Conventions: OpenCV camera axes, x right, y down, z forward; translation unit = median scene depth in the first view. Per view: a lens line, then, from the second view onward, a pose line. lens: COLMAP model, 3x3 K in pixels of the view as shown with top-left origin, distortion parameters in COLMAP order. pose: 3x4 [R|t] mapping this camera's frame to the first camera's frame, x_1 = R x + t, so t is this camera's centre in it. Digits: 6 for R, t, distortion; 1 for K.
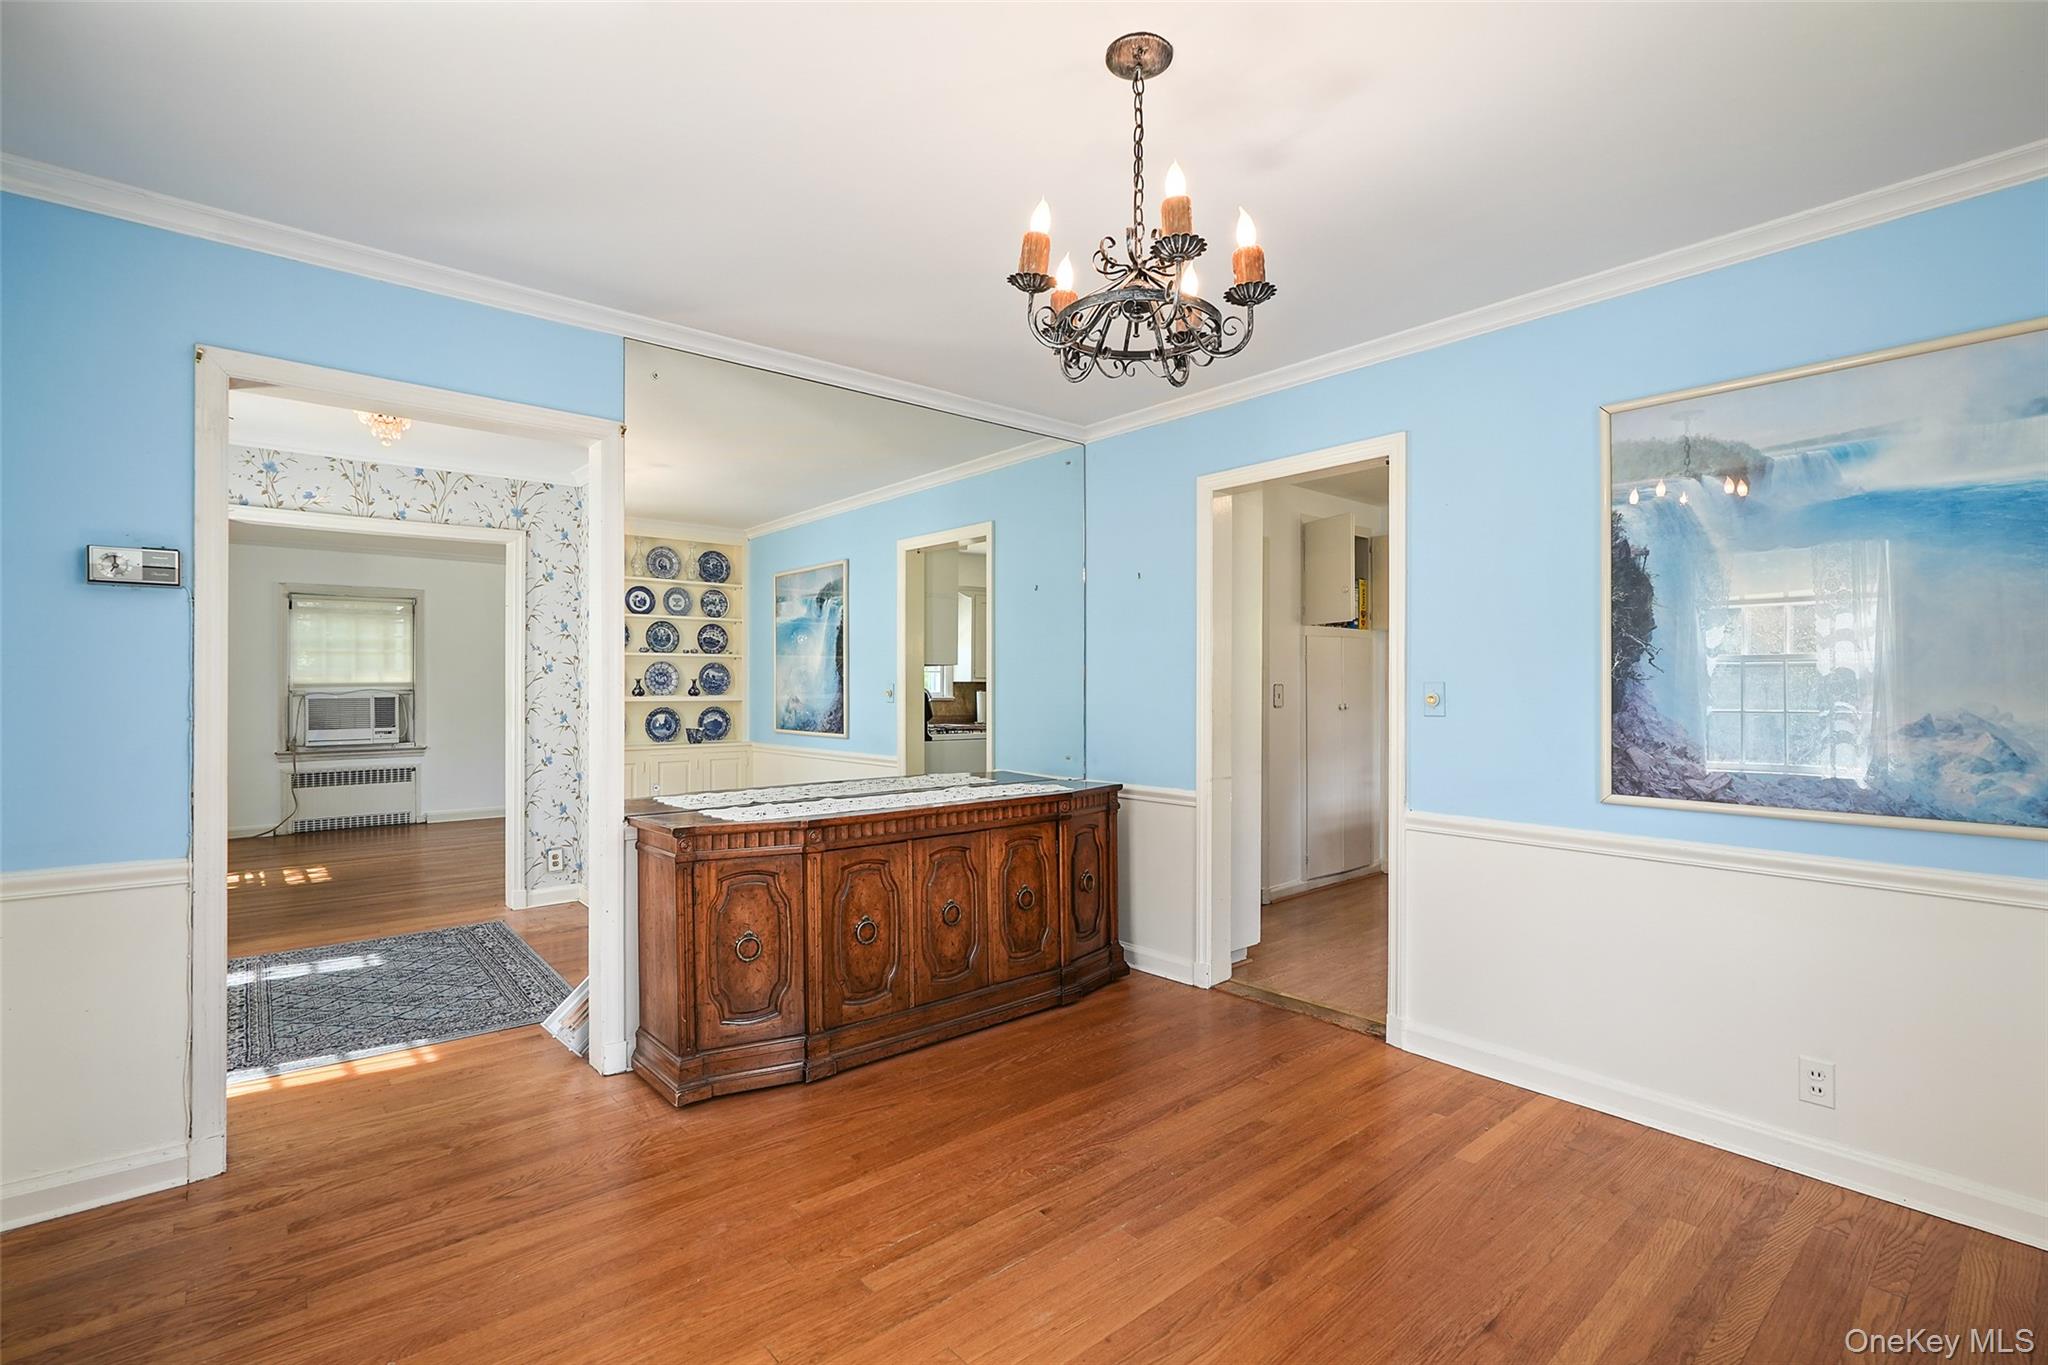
lens RADIAL K [[939.1, 0, 1022.7], [0, 939.1, 683.1], [0, 0, 1]] dist [-0.000316, 0.000834]
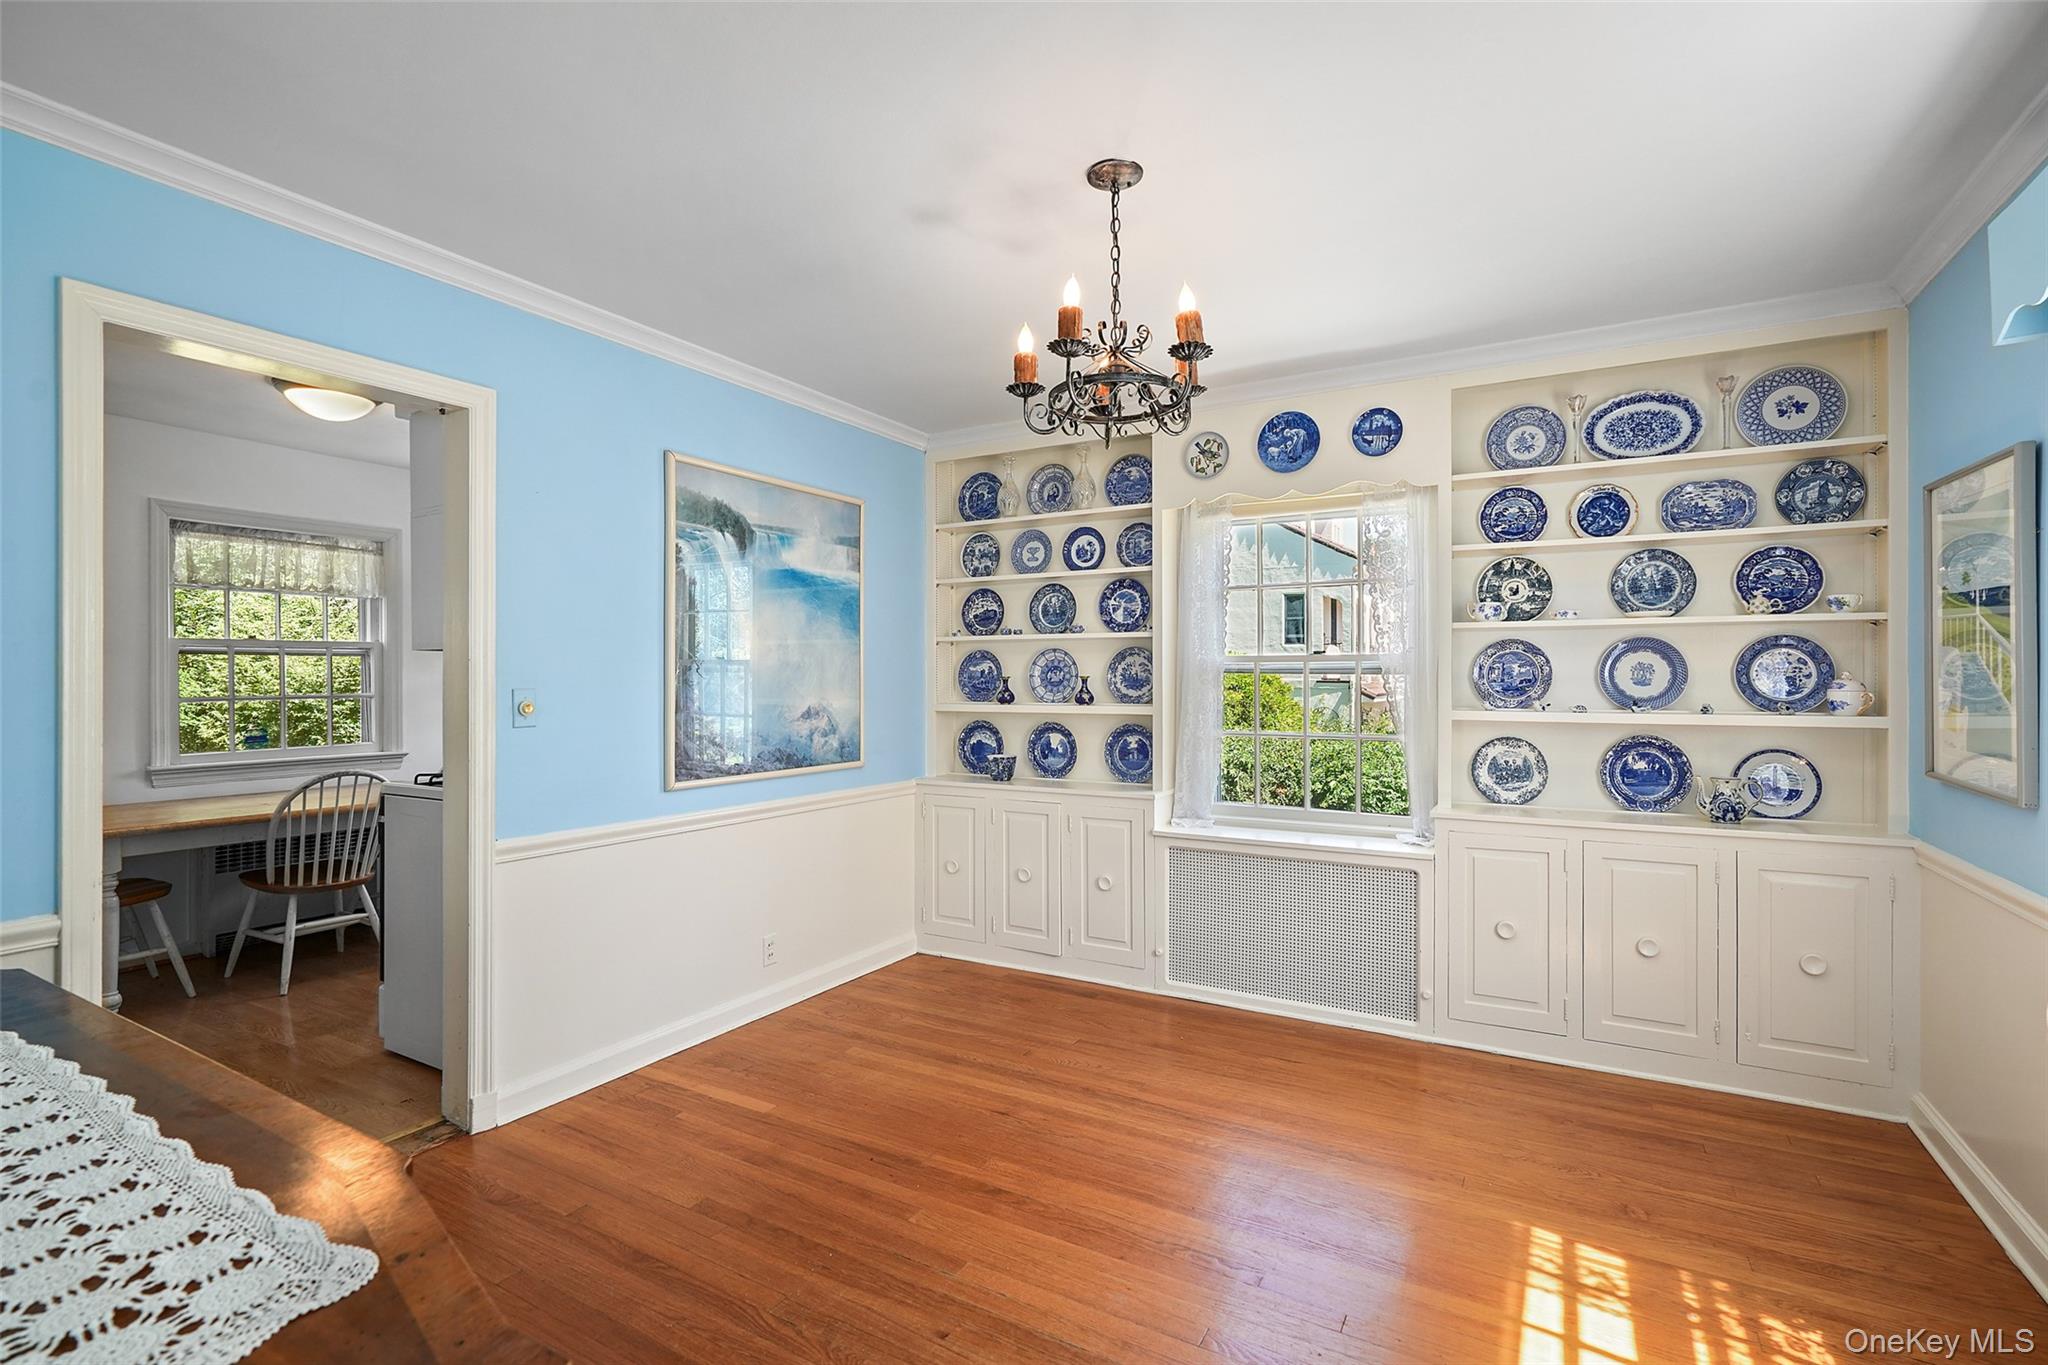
lens RADIAL K [[939.1, 0, 1021.5], [0, 939.1, 680.3], [0, 0, 1]] dist [-0.000316, 0.000834]
pose [[-0.327474, -0.004673, 0.944849, -0.730102], [-0.005082, 0.999982, 0.003185, -0.018521], [-0.944846, -0.003758, -0.327492, 1.126424]]
